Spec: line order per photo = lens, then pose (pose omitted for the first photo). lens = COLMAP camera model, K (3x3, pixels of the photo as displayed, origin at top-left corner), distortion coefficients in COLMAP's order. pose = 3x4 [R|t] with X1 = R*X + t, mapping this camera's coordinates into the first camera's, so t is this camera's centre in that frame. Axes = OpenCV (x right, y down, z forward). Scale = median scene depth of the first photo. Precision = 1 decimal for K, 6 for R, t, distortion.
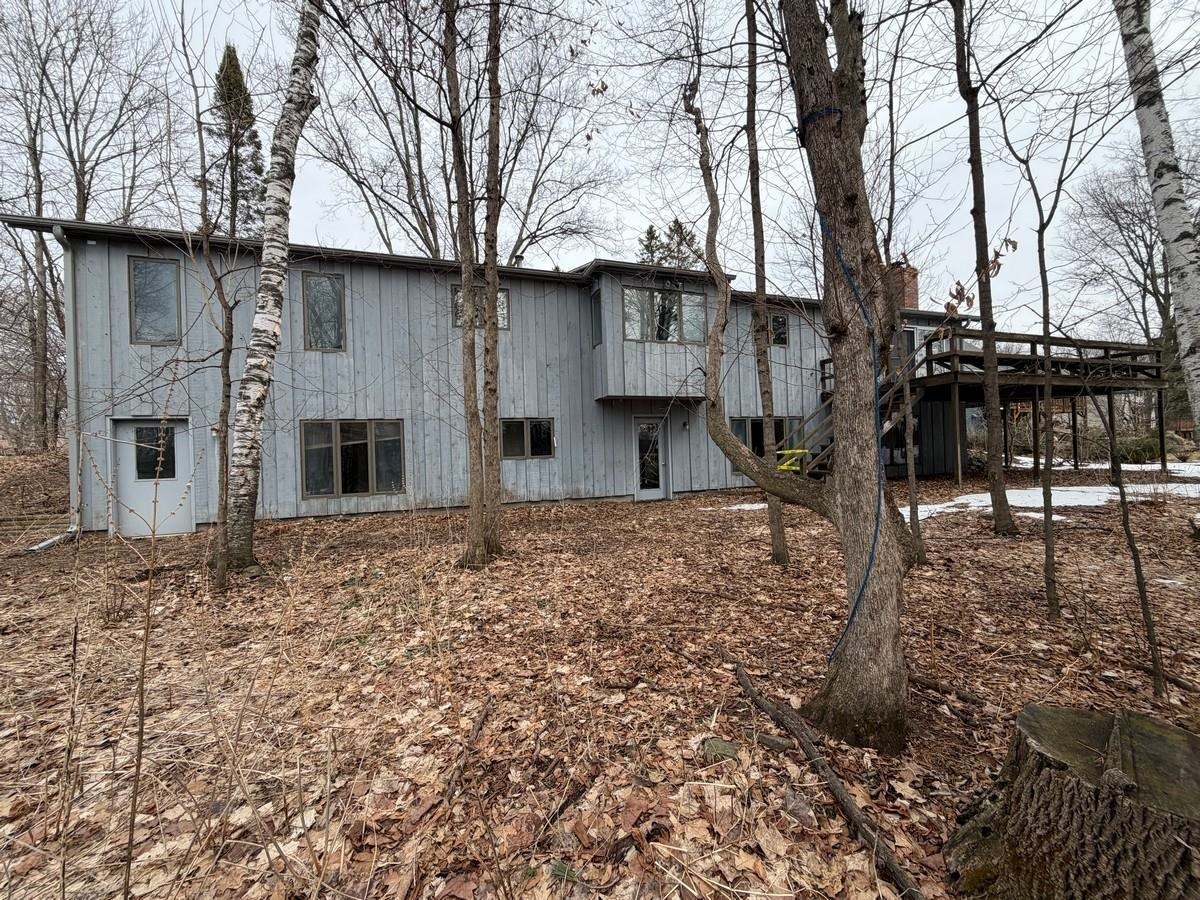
lens RADIAL K [[476.8, 0, 597.1], [0, 476.8, 451.7], [0, 0, 1]] dist [0.000618, -0.000402]
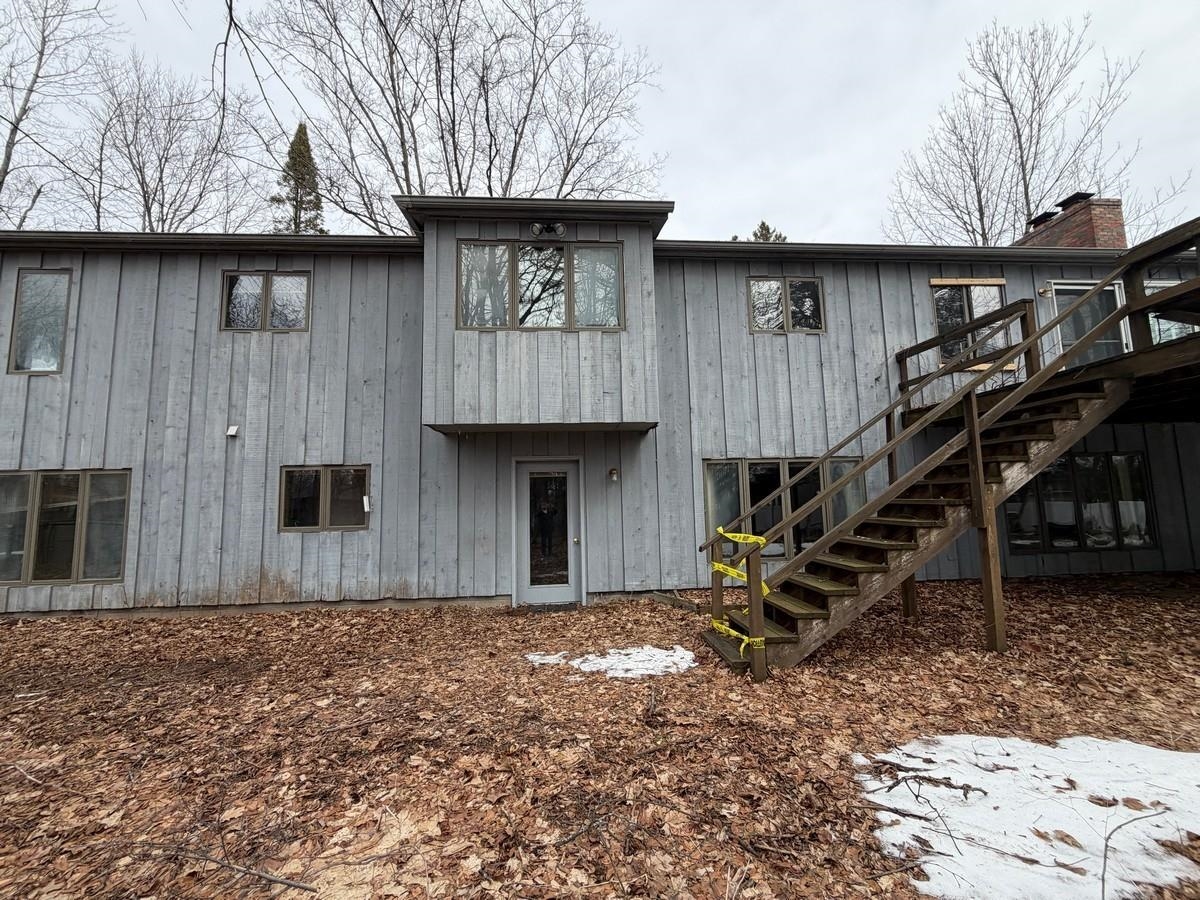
lens RADIAL K [[476.8, 0, 599.3], [0, 476.8, 445.8], [0, 0, 1]] dist [0.000618, -0.000402]
pose [[0.957205, -0.020638, -0.288674, 0.367283], [-0.009090, 0.994818, -0.101262, -0.033680], [0.289268, 0.099552, 0.952057, 0.484235]]
